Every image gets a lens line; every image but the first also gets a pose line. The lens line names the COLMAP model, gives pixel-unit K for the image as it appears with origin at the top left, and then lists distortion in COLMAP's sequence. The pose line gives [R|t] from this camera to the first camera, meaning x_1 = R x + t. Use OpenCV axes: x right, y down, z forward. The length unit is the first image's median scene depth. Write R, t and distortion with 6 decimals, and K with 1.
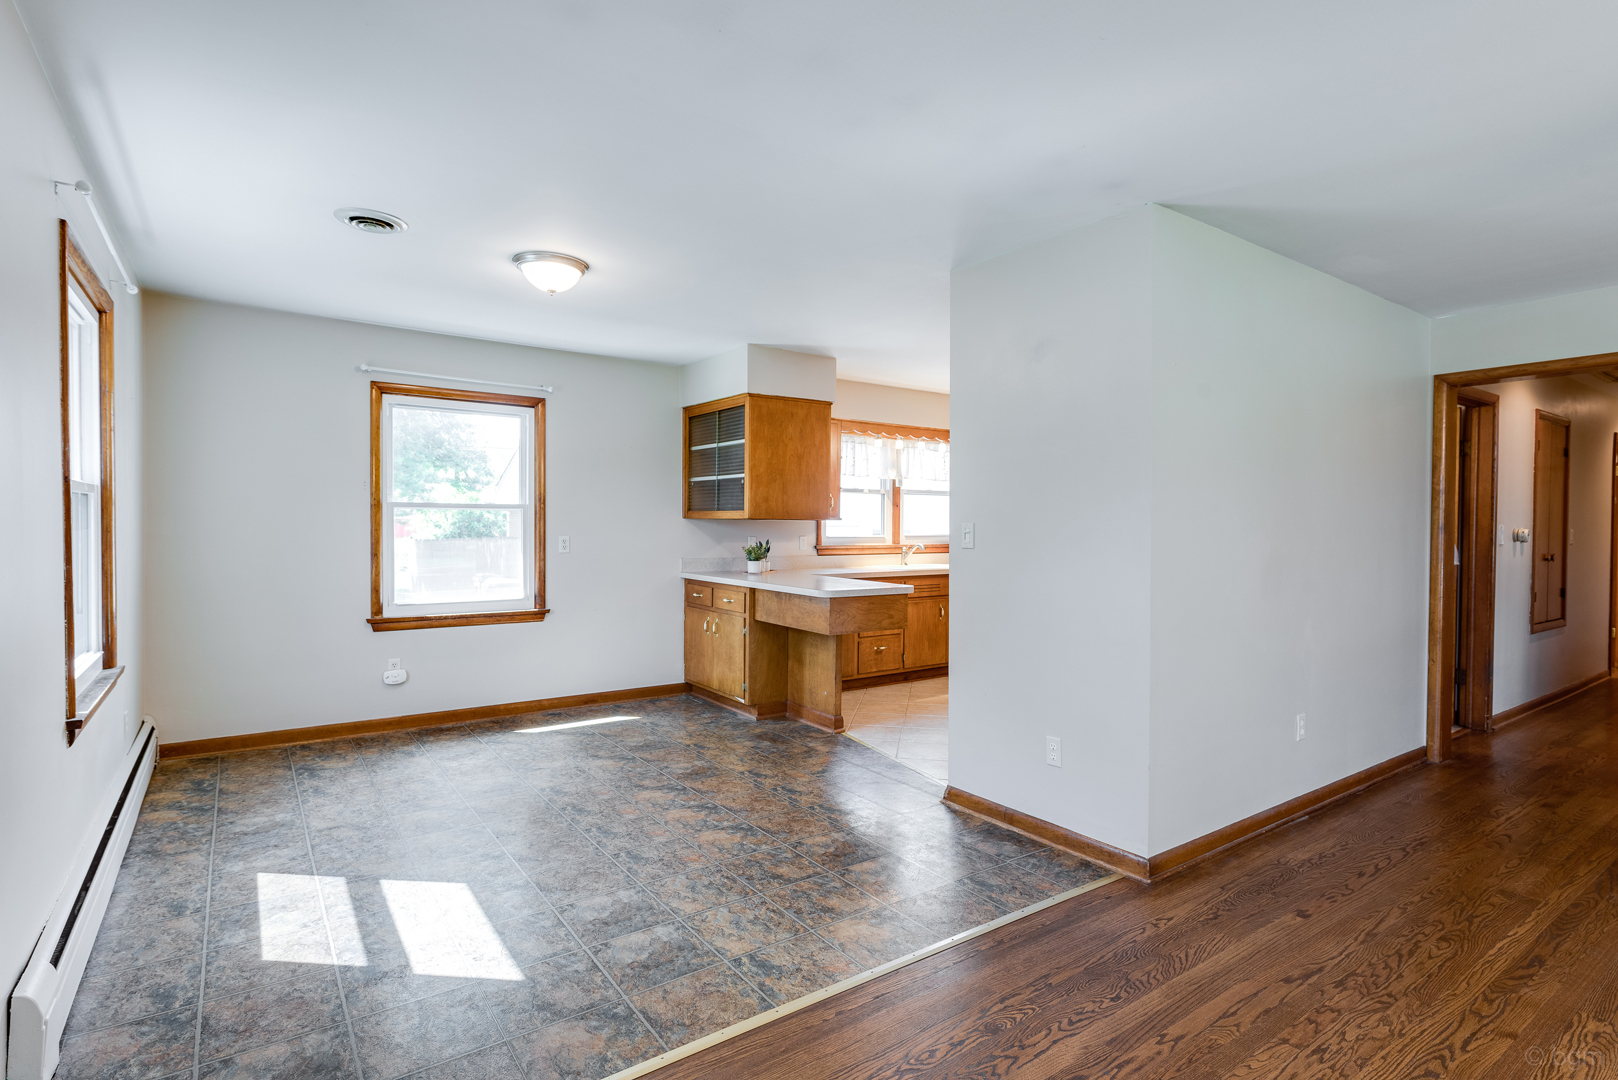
lens RADIAL K [[798.3, 0, 811.8], [0, 798.3, 537.6], [0, 0, 1]] dist [0.009885, -0.001528]
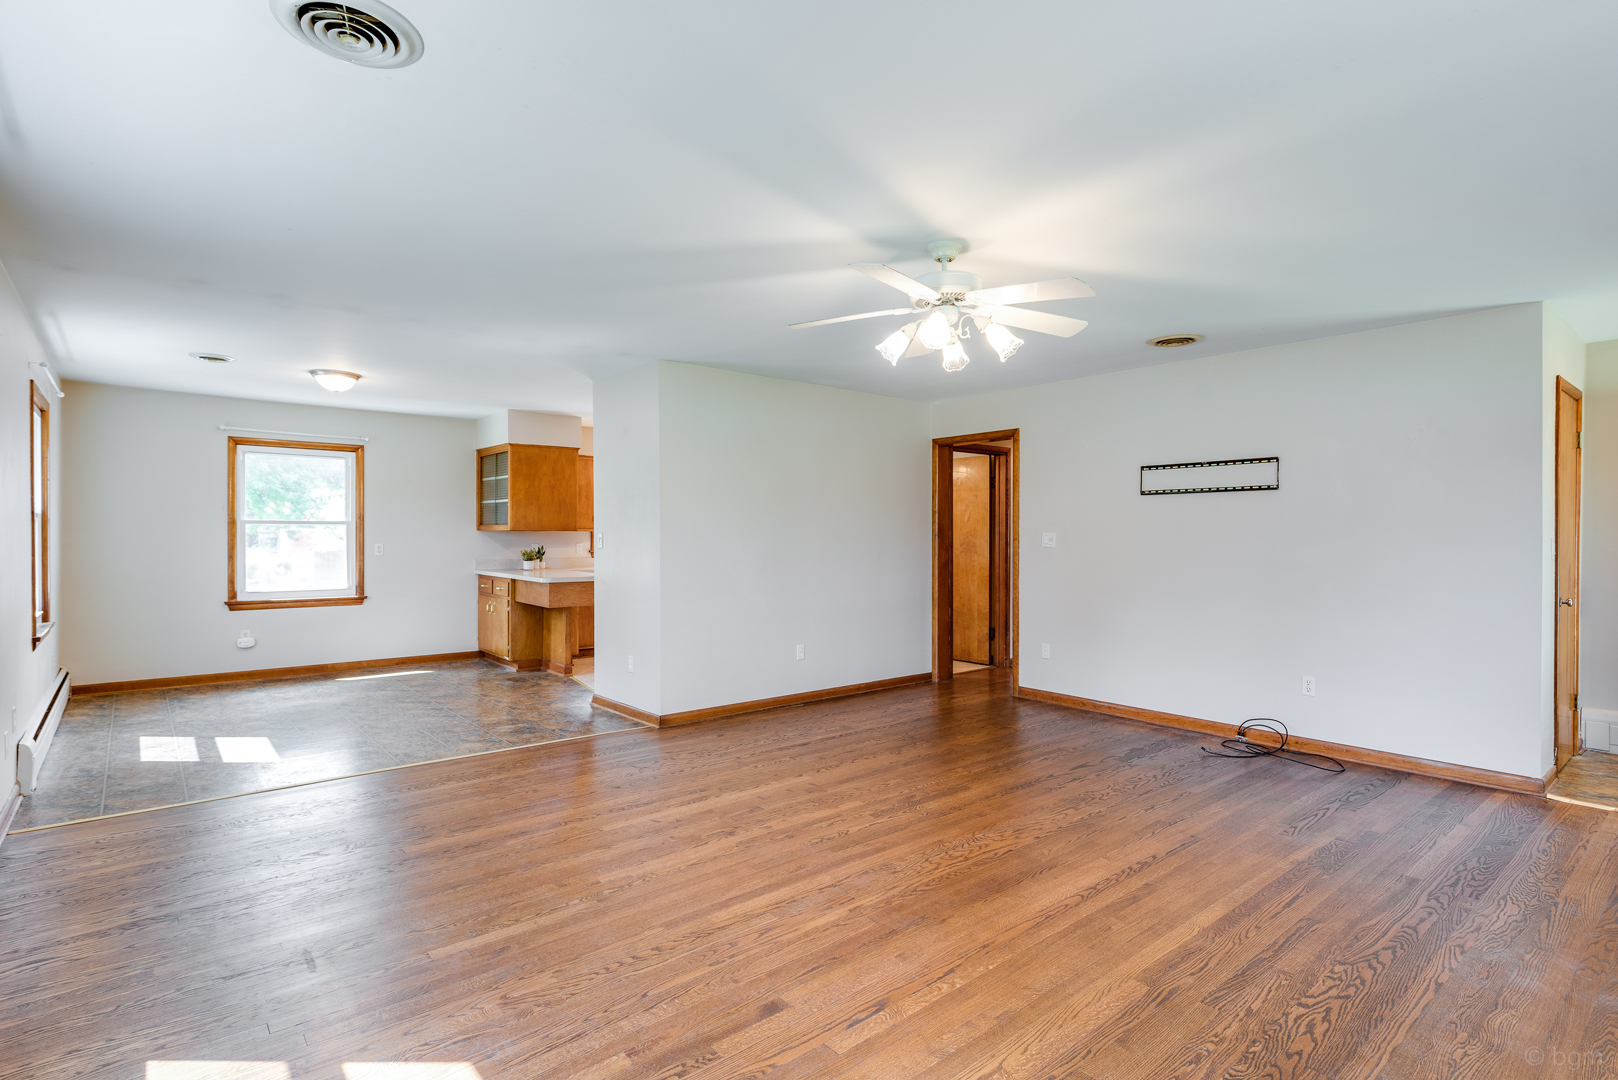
lens RADIAL K [[798.3, 0, 811.8], [0, 798.3, 537.6], [0, 0, 1]] dist [0.009885, -0.001528]
pose [[0.996748, -0.005611, 0.080390, 0.357681], [0.006653, 0.999897, -0.012708, 0.011157], [-0.080311, 0.013201, 0.996682, -0.491069]]
